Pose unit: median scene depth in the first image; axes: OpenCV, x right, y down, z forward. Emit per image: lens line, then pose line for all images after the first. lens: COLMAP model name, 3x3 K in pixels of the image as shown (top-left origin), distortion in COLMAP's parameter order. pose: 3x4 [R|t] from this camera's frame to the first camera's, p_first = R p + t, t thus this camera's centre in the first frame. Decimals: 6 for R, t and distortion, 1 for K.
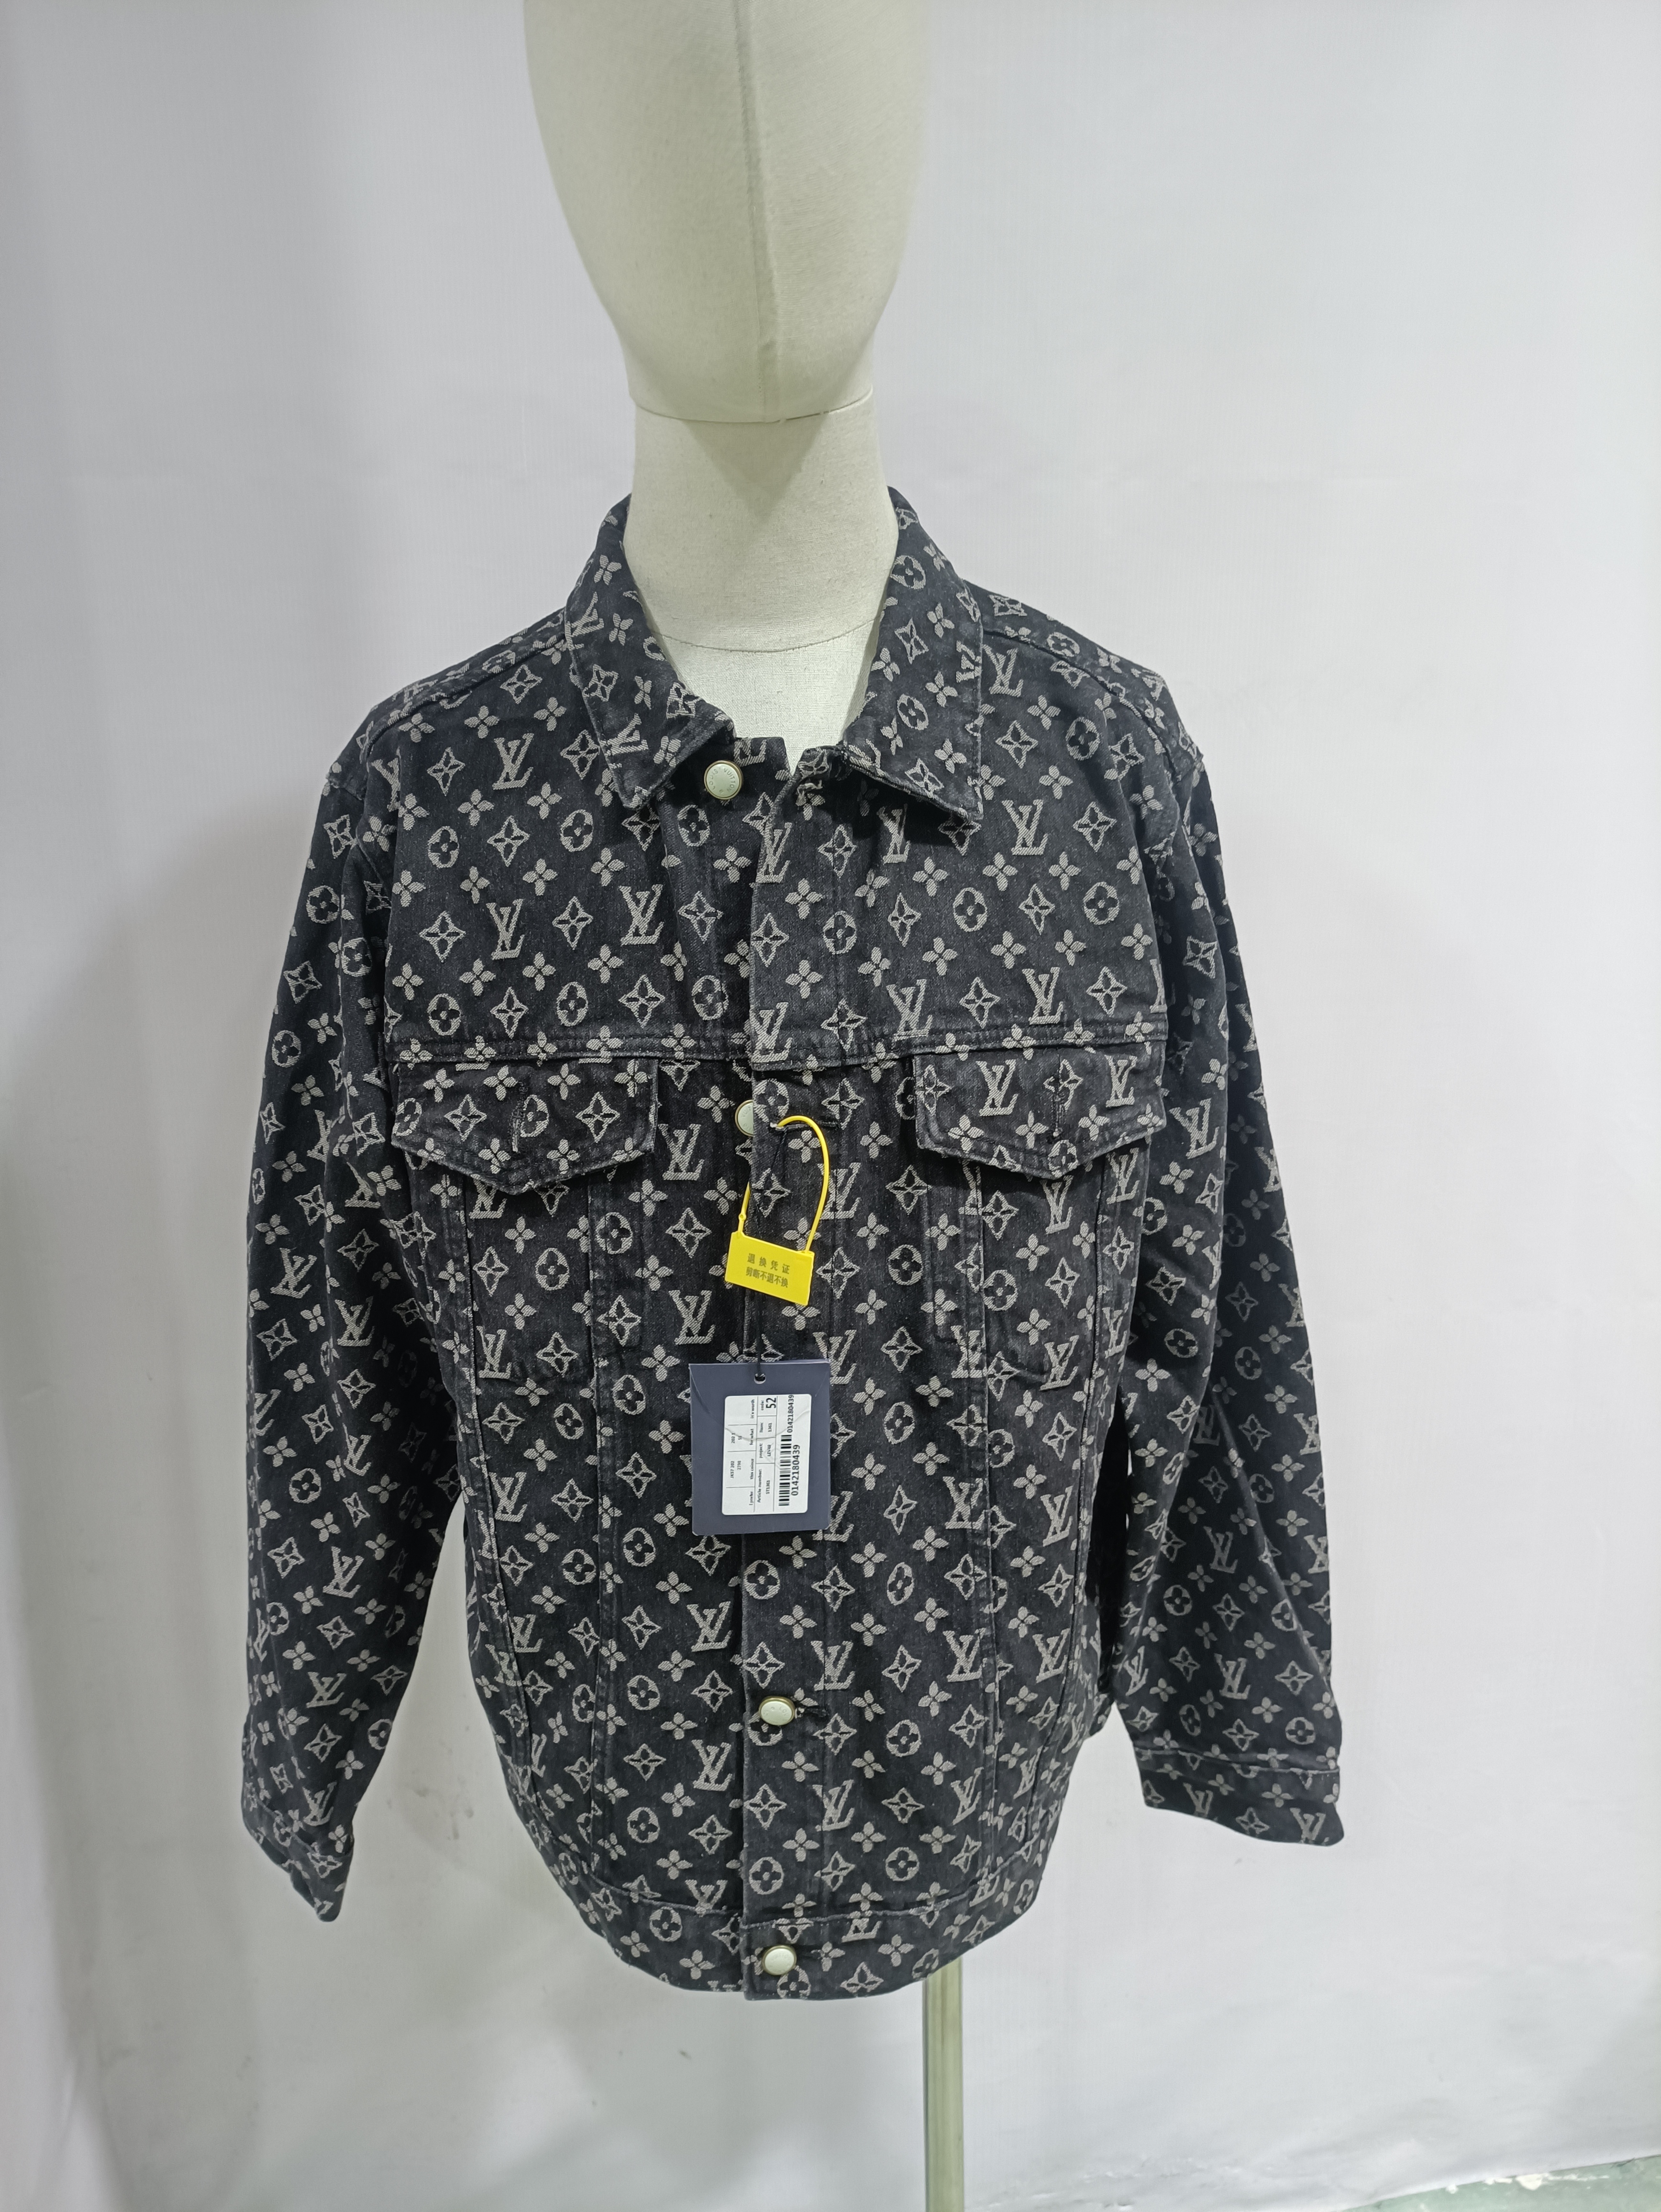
lens RADIAL K [[1583.7, 0, 830.5], [0, 1583.7, 1106.0], [0, 0, 1]] dist [0.002628, -0.002228]
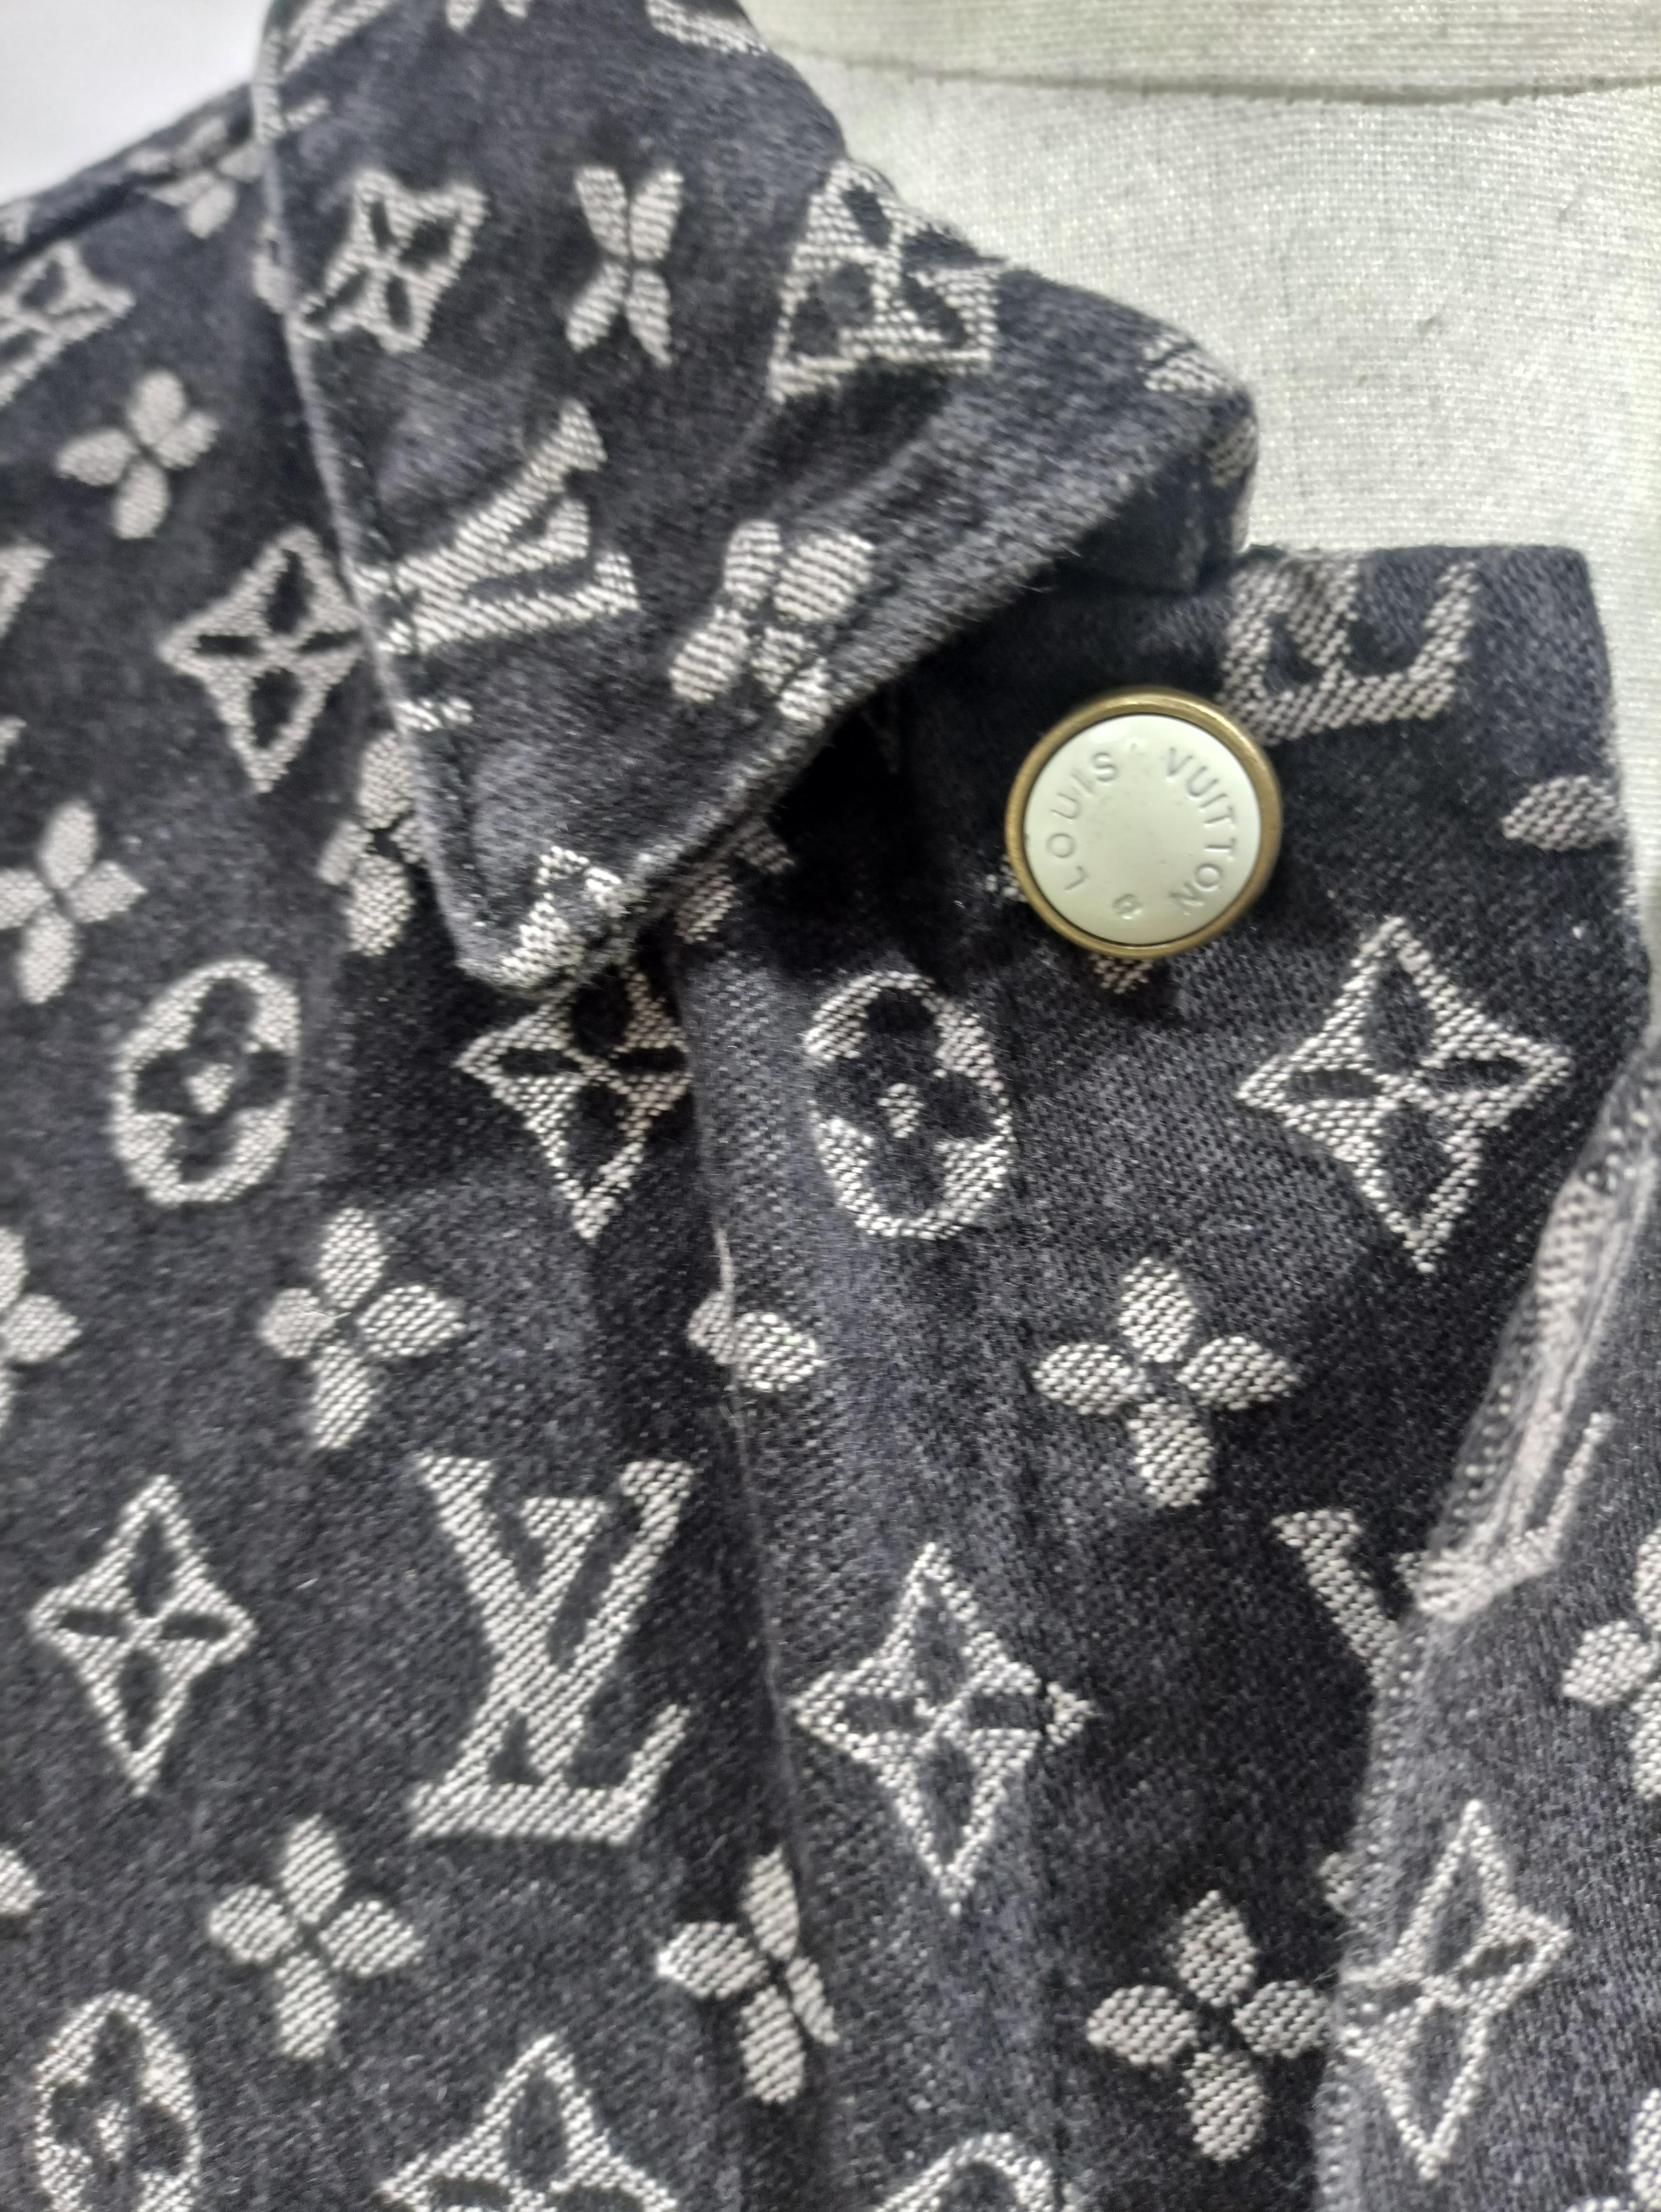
lens RADIAL K [[1702.4, 0, 830.5], [0, 1702.4, 1106.0], [0, 0, 1]] dist [-0.001395, -0.032223]
pose [[0.999107, 0.040169, 0.013122, -0.095032], [-0.039565, 0.998272, -0.043450, -0.167675], [-0.014845, 0.042892, 0.998969, 0.822247]]
